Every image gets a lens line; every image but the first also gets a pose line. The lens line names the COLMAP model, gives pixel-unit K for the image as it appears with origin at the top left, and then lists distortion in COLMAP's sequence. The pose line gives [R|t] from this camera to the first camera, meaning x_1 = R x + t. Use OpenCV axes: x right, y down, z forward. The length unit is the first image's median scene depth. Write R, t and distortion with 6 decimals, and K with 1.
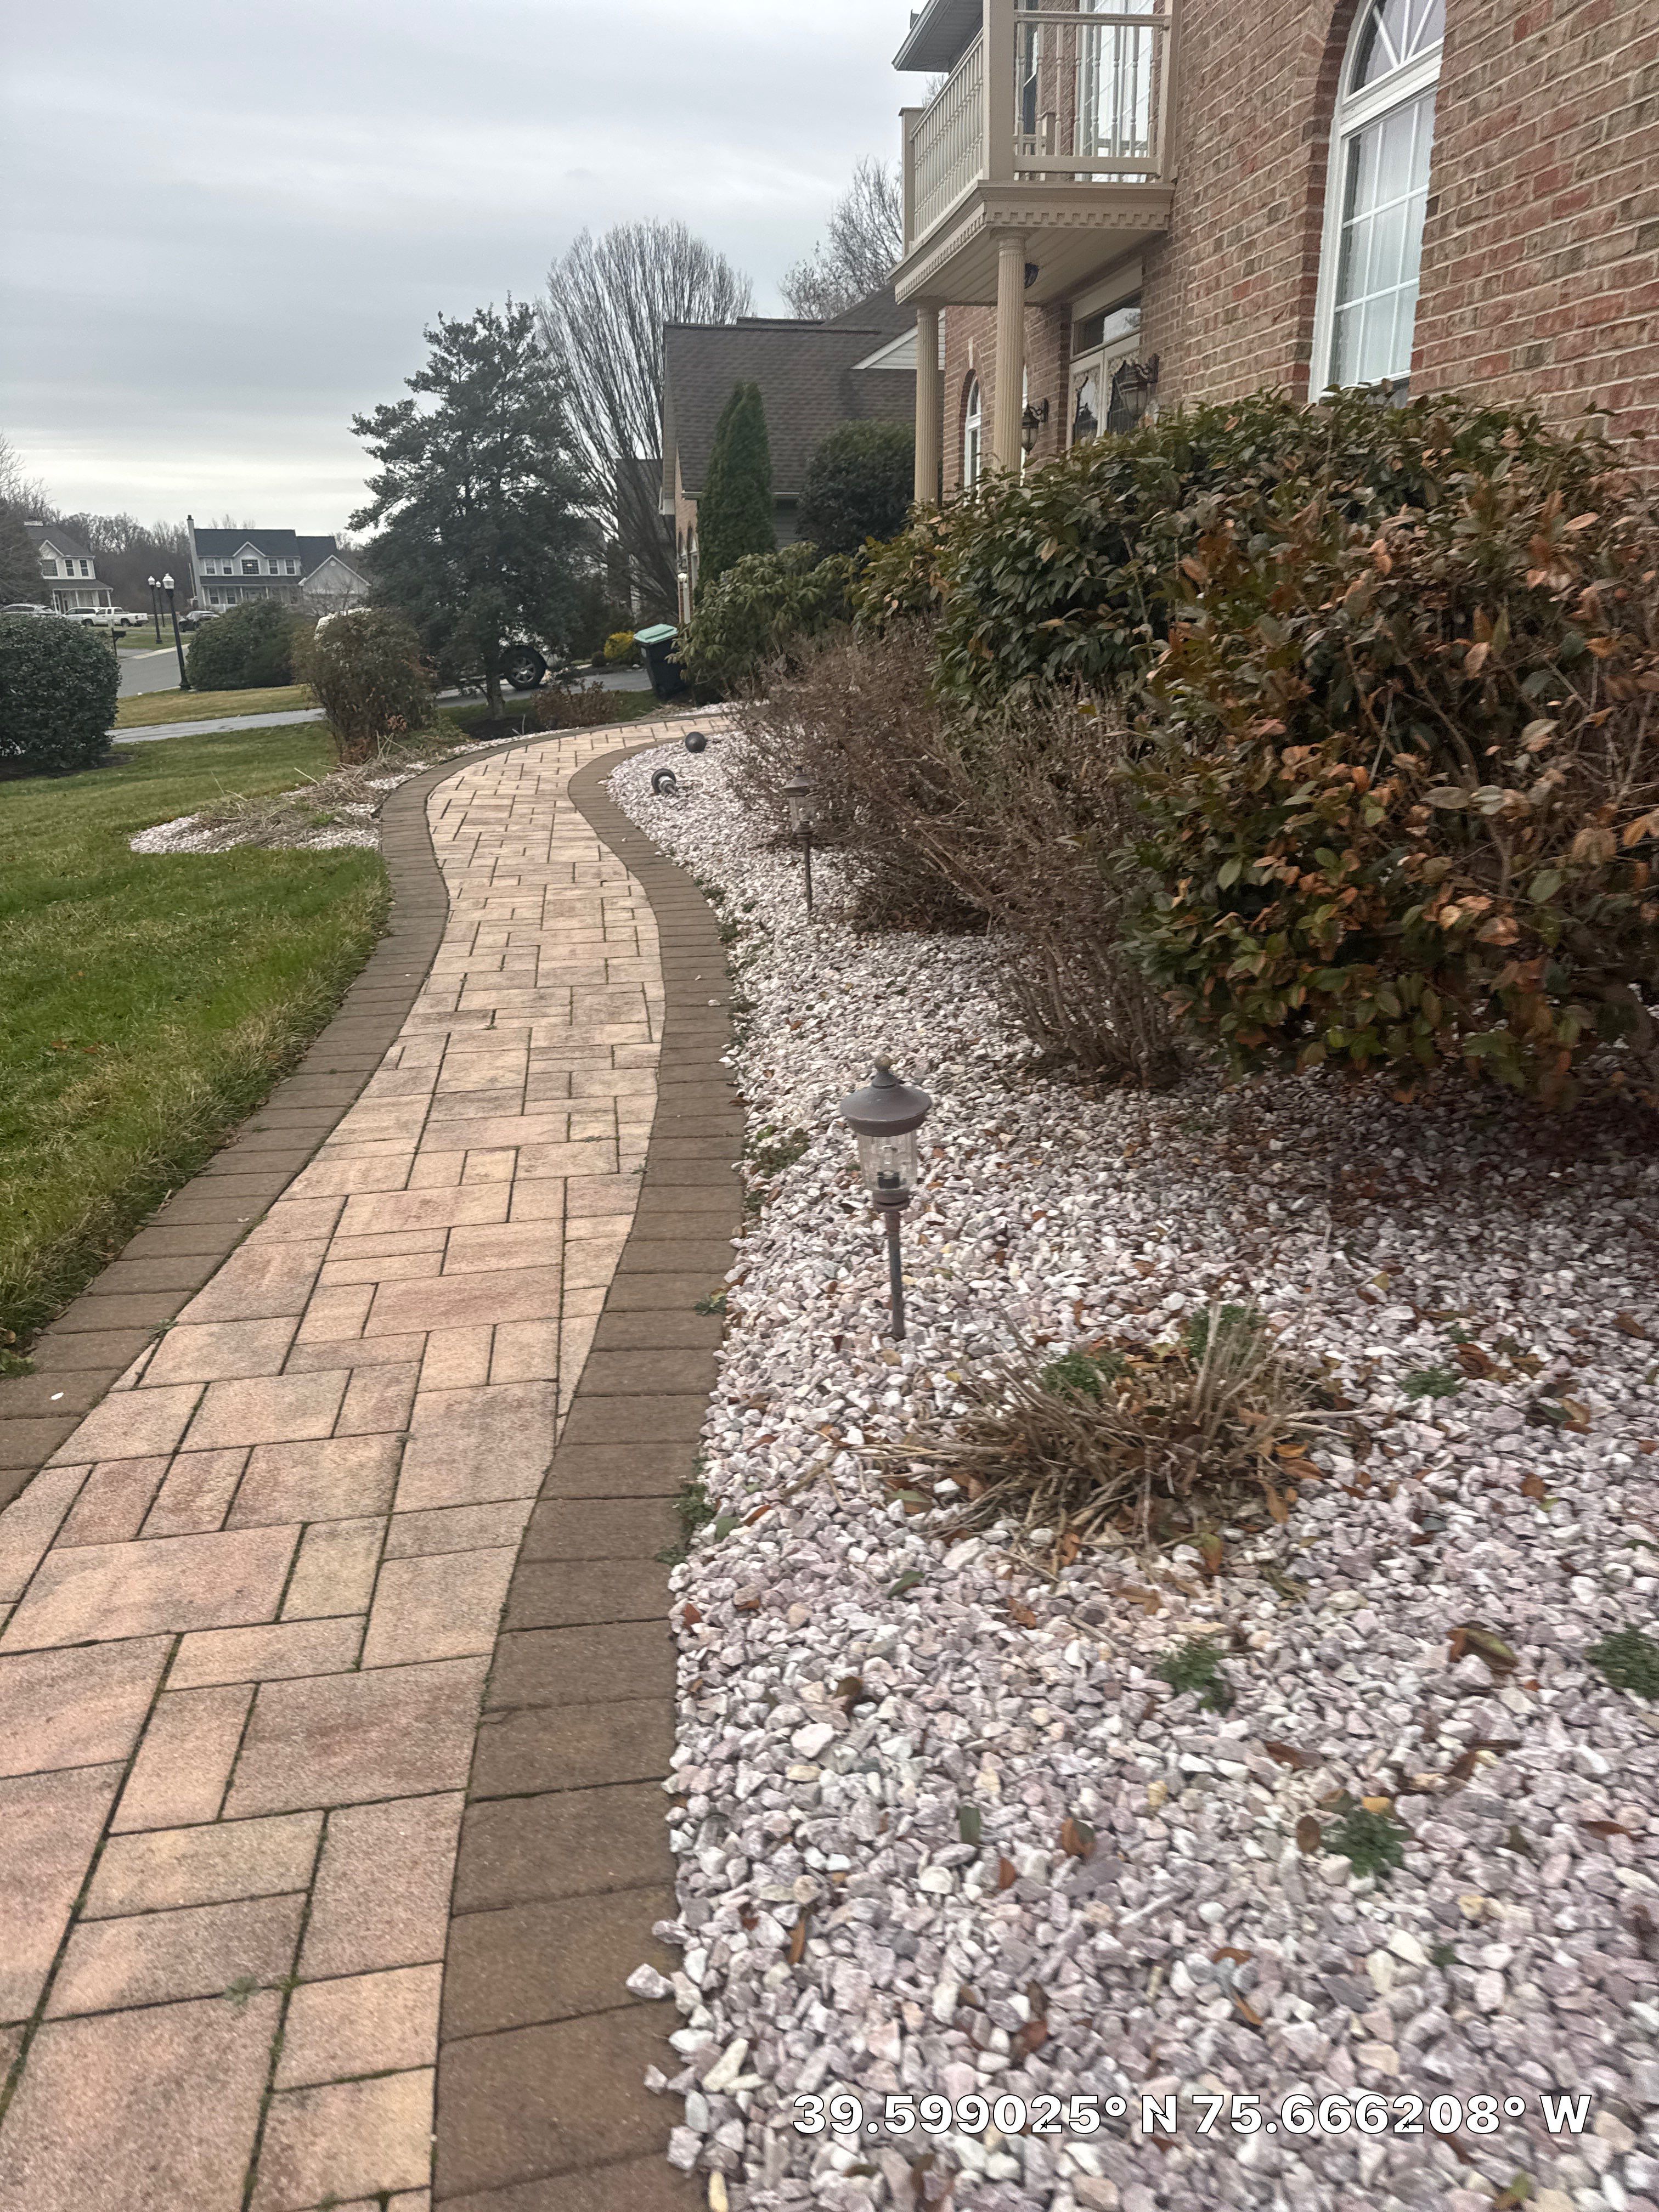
lens RADIAL K [[1547.5, 0, 829.4], [0, 1547.5, 1110.6], [0, 0, 1]] dist [0.063024, -0.060628]
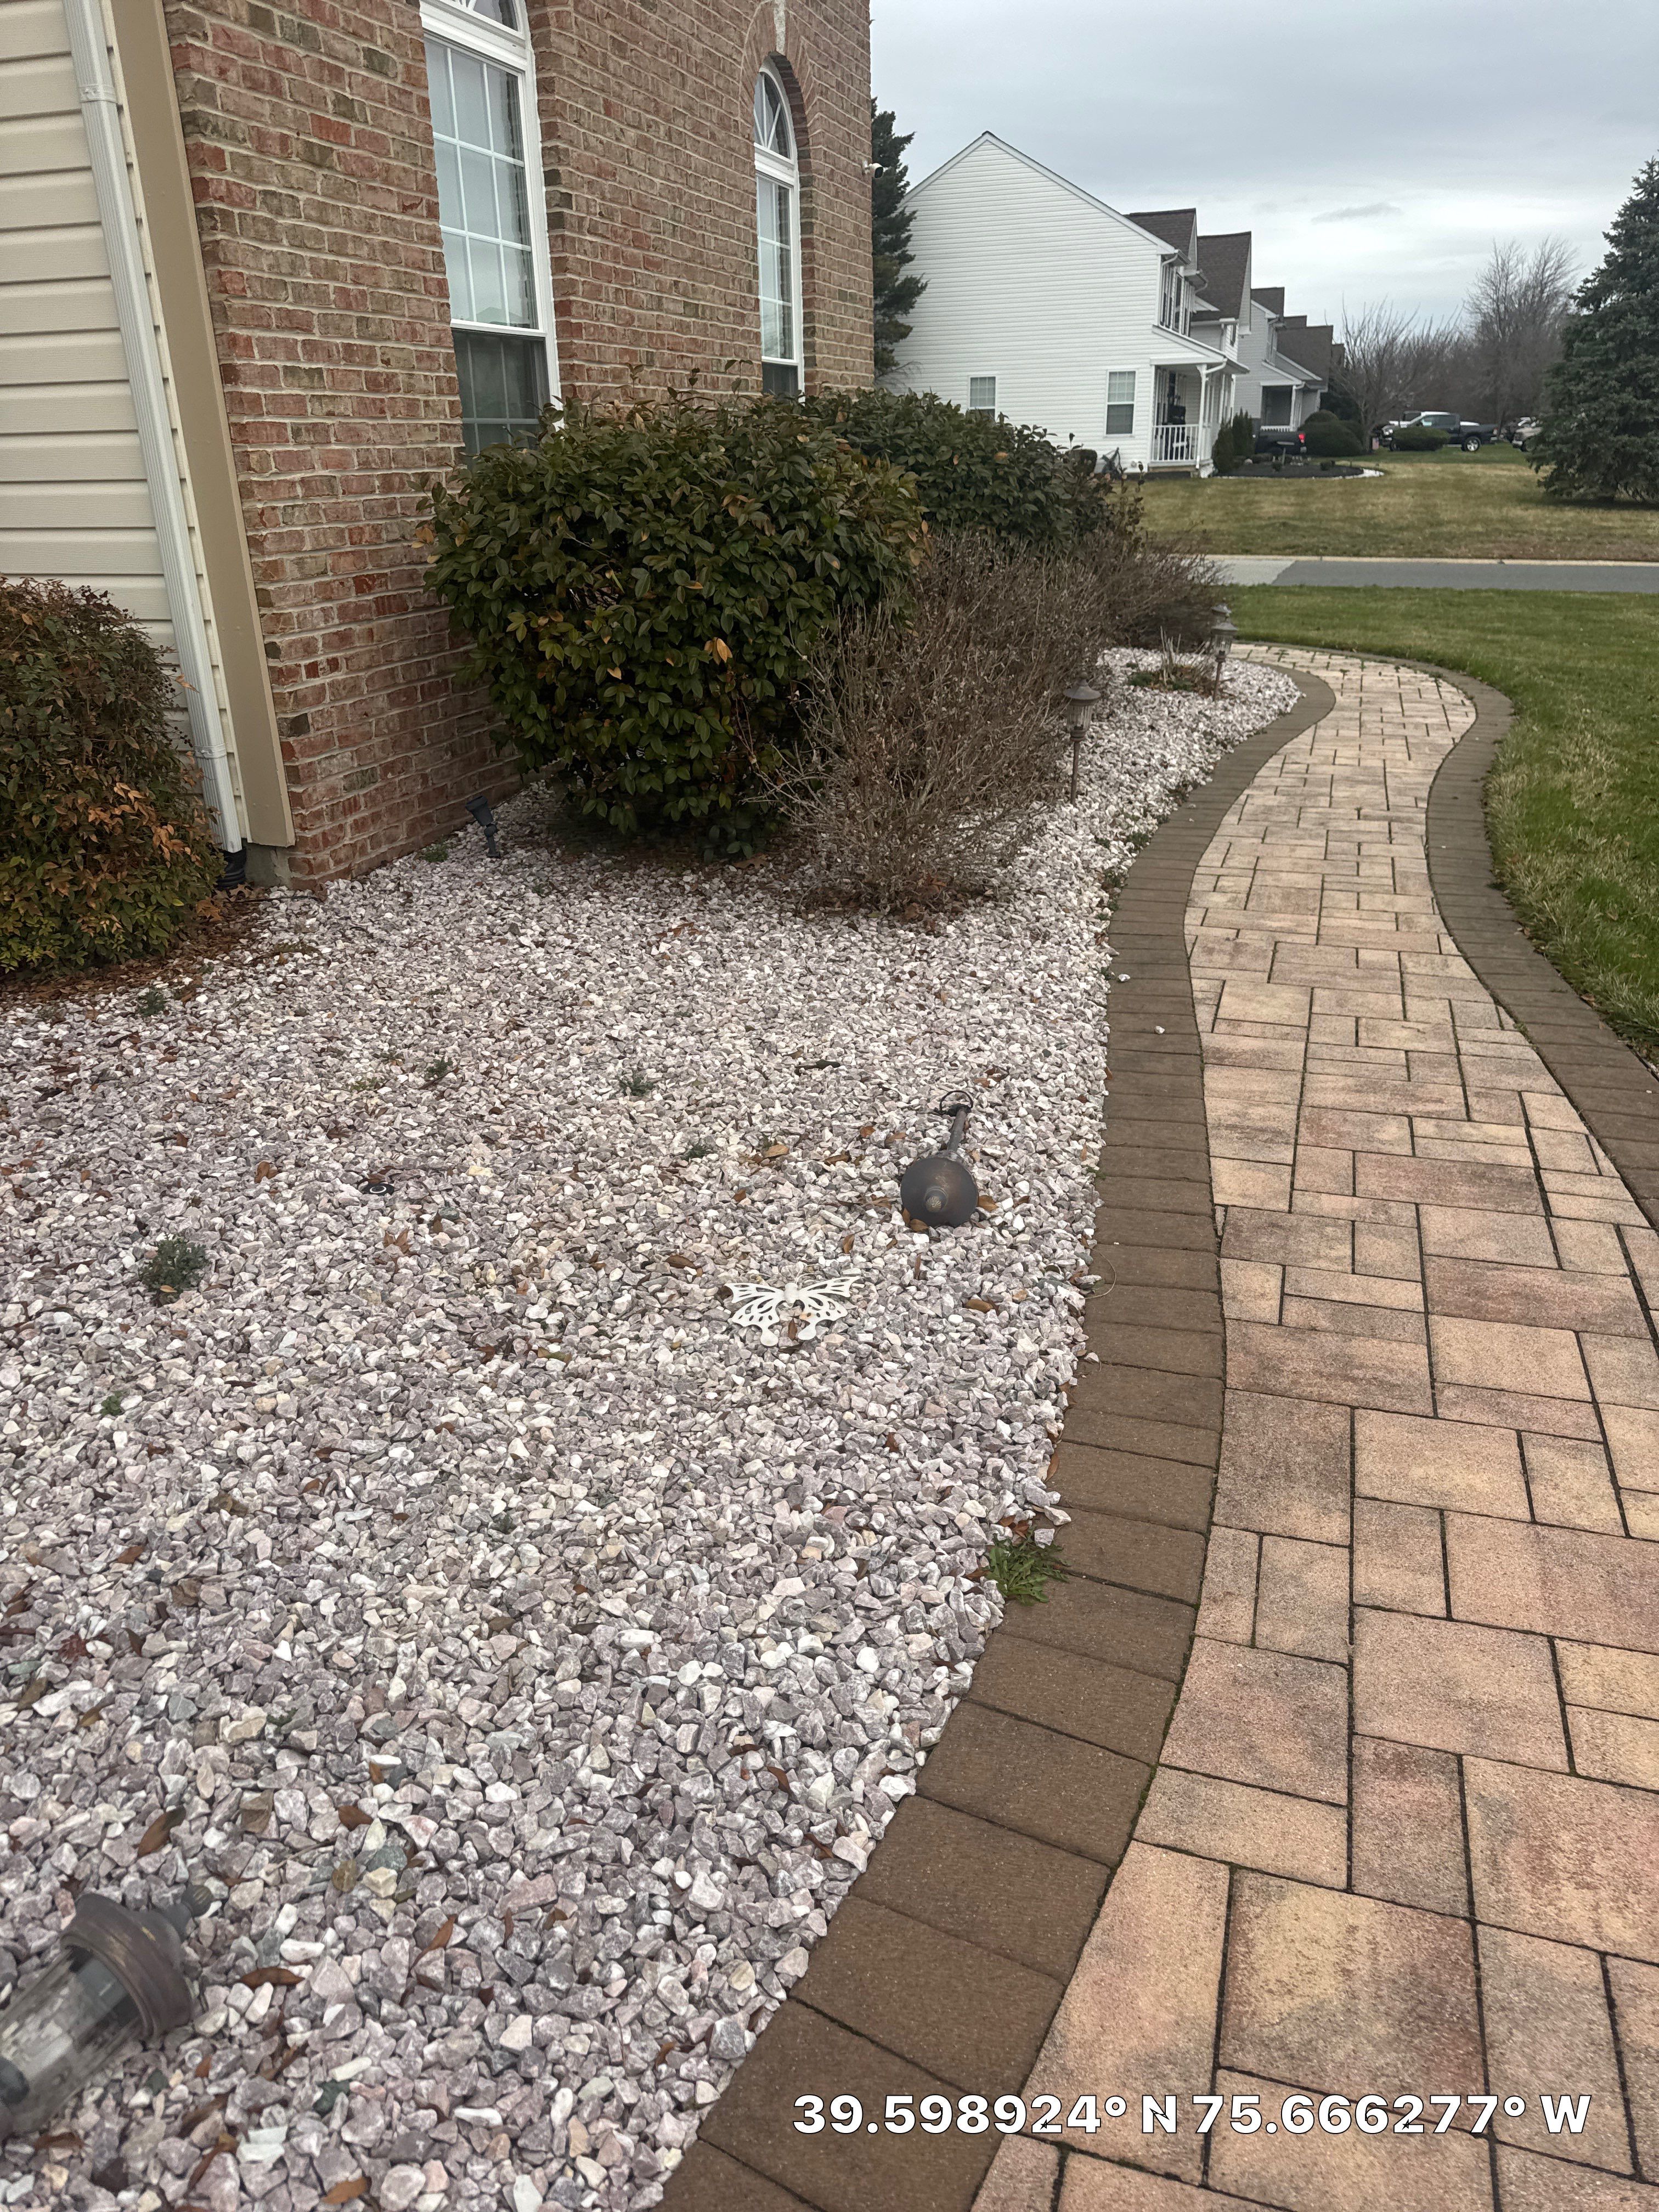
lens RADIAL K [[1561.4, 0, 812.0], [0, 1561.4, 1109.1], [0, 0, 1]] dist [0.051264, -0.060980]
pose [[-0.894242, -0.143676, 0.423898, -0.292369], [0.174015, 0.760966, 0.625019, -0.579353], [-0.412372, 0.632683, -0.655486, 1.619516]]
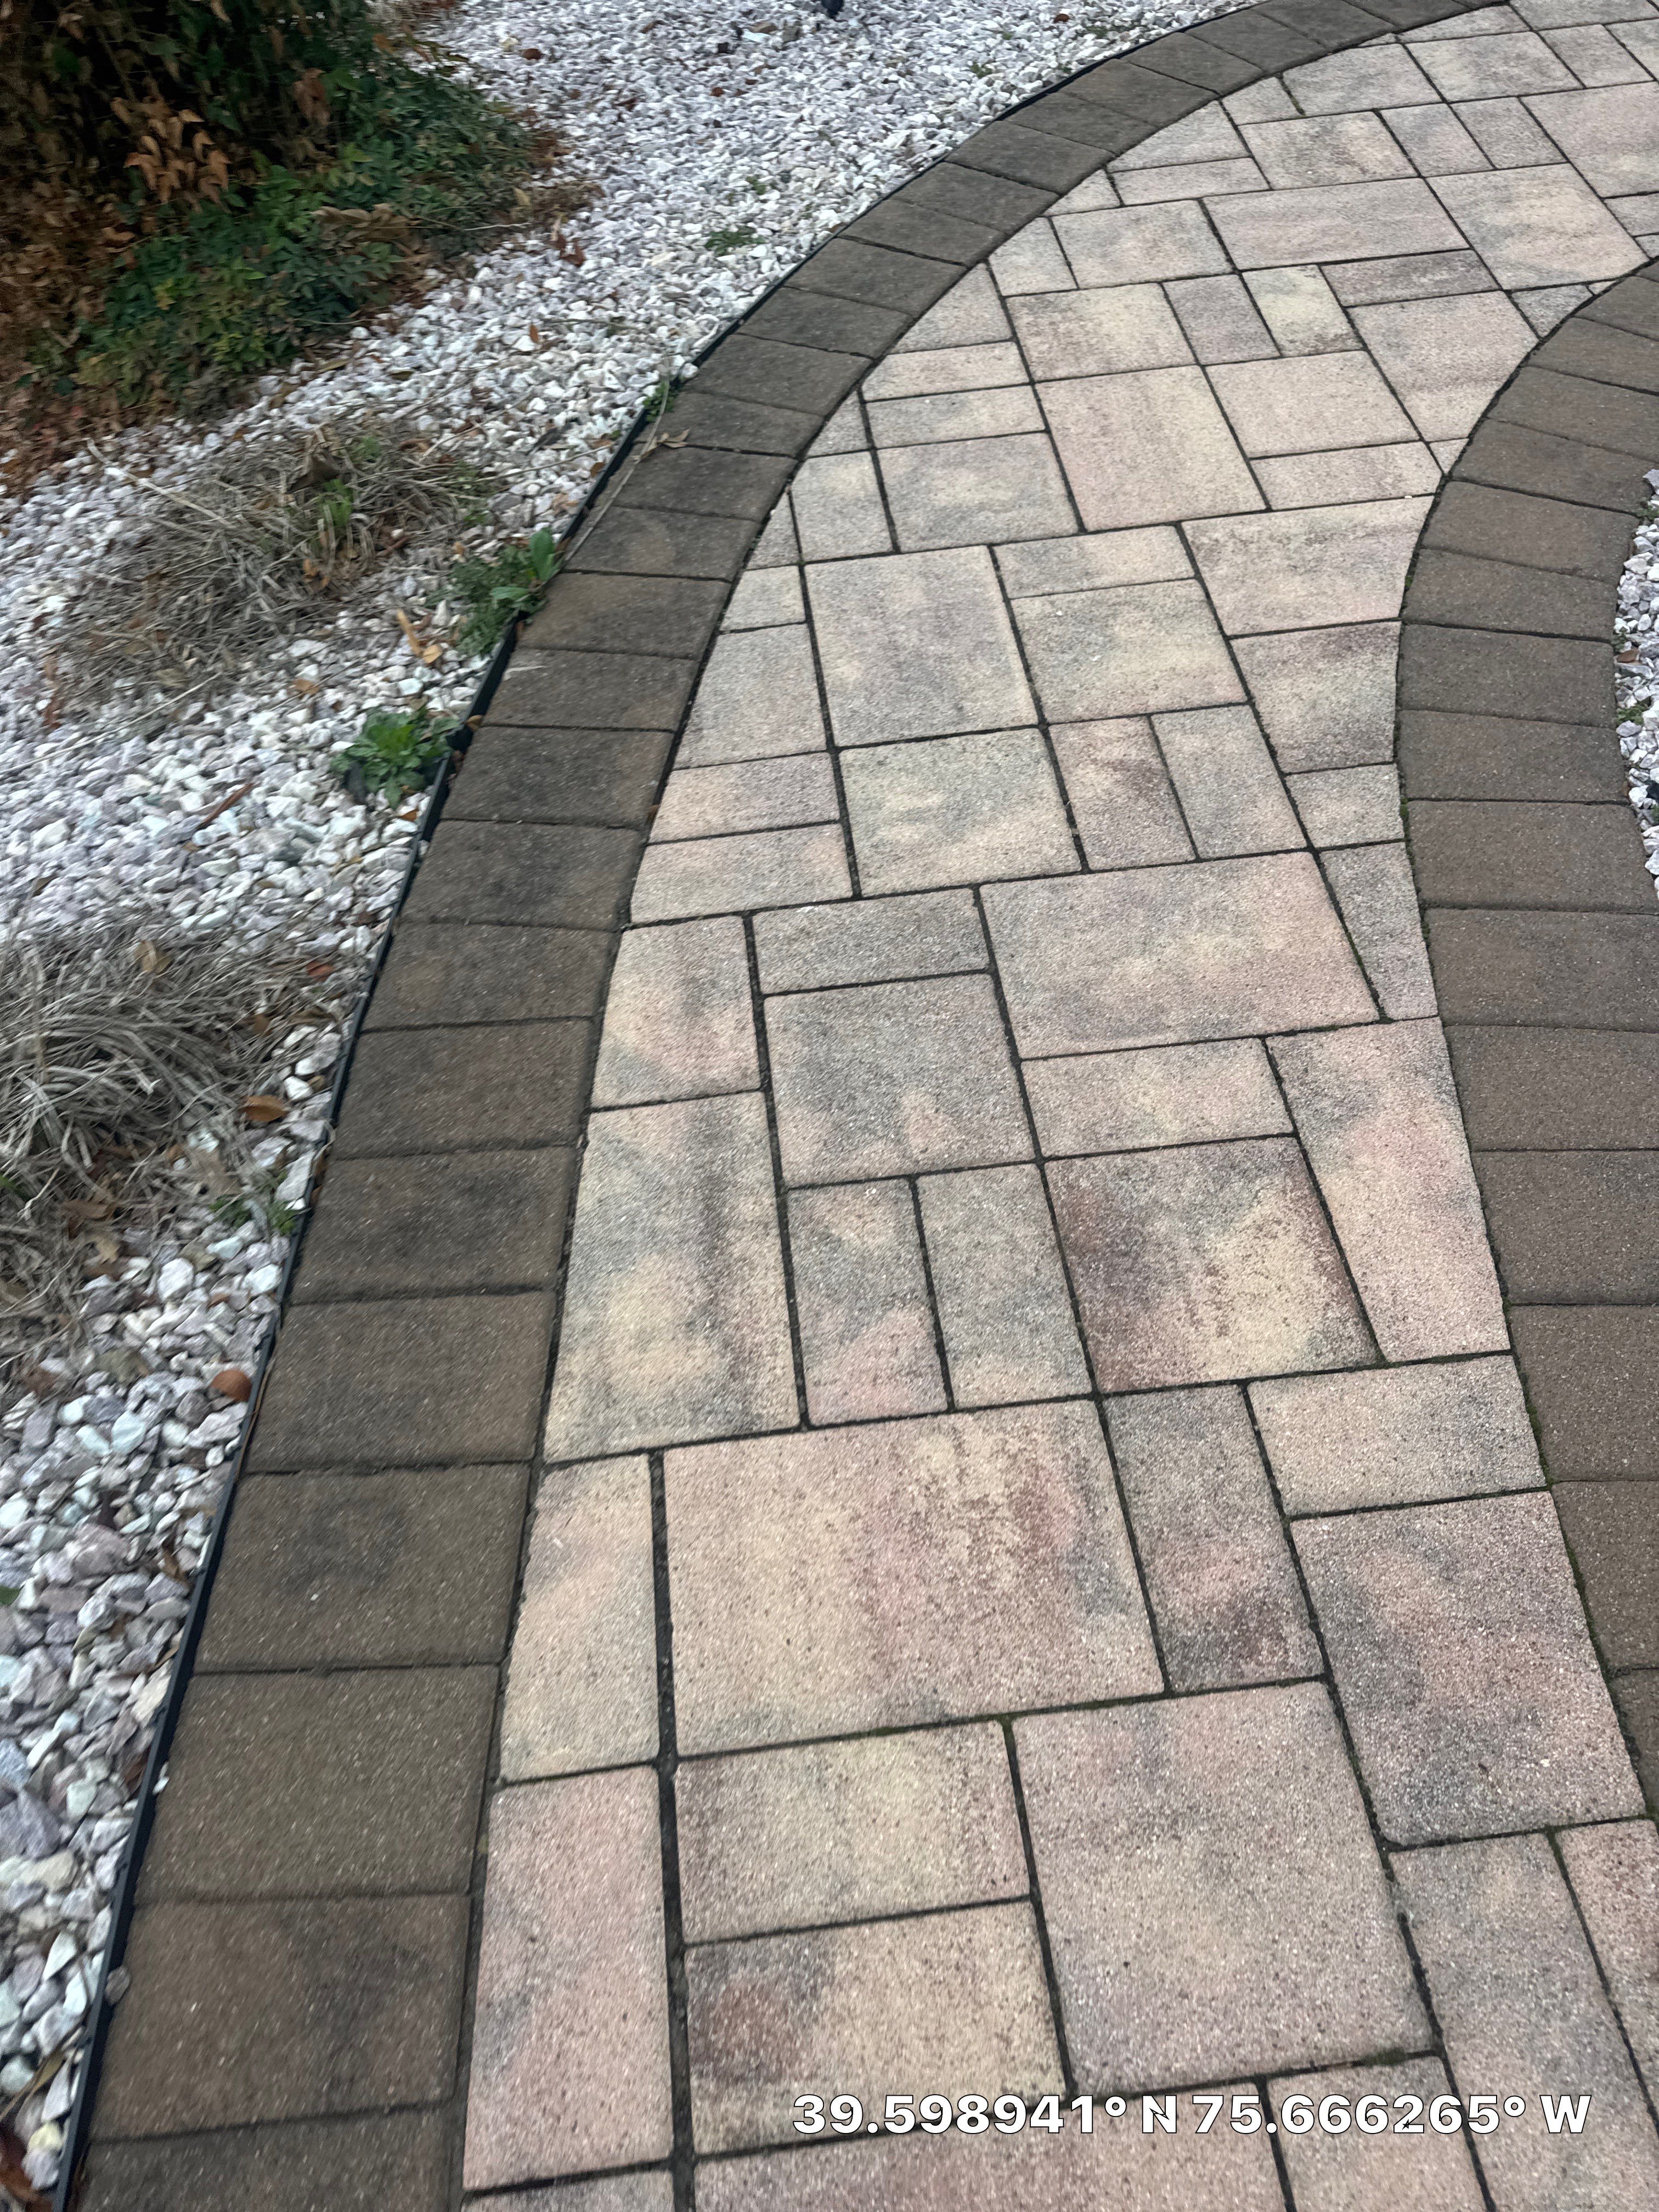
lens RADIAL K [[1568.5, 0, 855.5], [0, 1568.5, 1089.3], [0, 0, 1]] dist [0.045946, -0.066355]
pose [[0.999251, 0.018865, -0.033777, -0.321495], [0.002278, 0.842854, 0.538137, -0.455886], [0.038621, -0.537811, 0.842180, 1.362295]]
